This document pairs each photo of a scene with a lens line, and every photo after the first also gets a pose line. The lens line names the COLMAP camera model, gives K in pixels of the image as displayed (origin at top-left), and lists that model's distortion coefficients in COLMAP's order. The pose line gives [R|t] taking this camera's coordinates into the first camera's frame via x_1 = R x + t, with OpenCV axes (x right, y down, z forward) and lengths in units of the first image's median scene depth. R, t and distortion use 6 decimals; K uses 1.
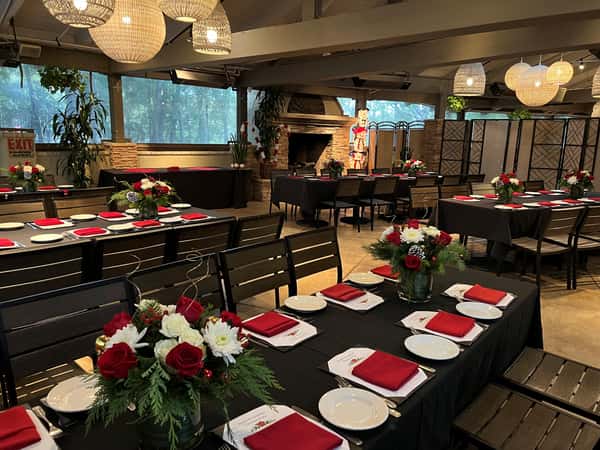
lens RADIAL K [[464.9, 0, 300.0], [0, 464.9, 225.0], [0, 0, 1]] dist [0.075776, -0.003983]
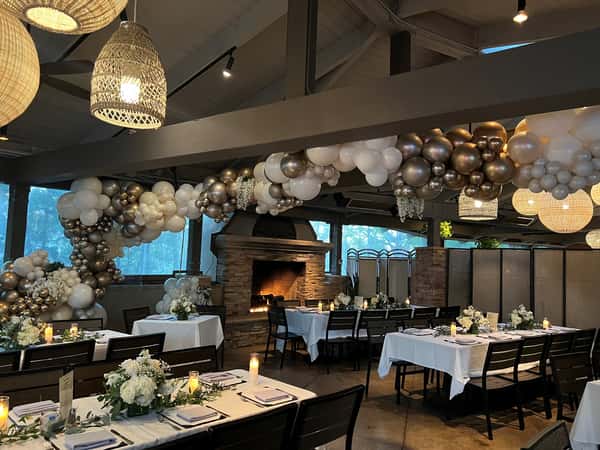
lens RADIAL K [[464.9, 0, 300.0], [0, 464.9, 225.0], [0, 0, 1]] dist [0.075776, -0.003983]
pose [[0.996045, 0.015311, 0.087526, -0.014271], [0.008344, 0.964572, -0.263688, -0.040121], [-0.088463, 0.263375, 0.960629, 0.187416]]
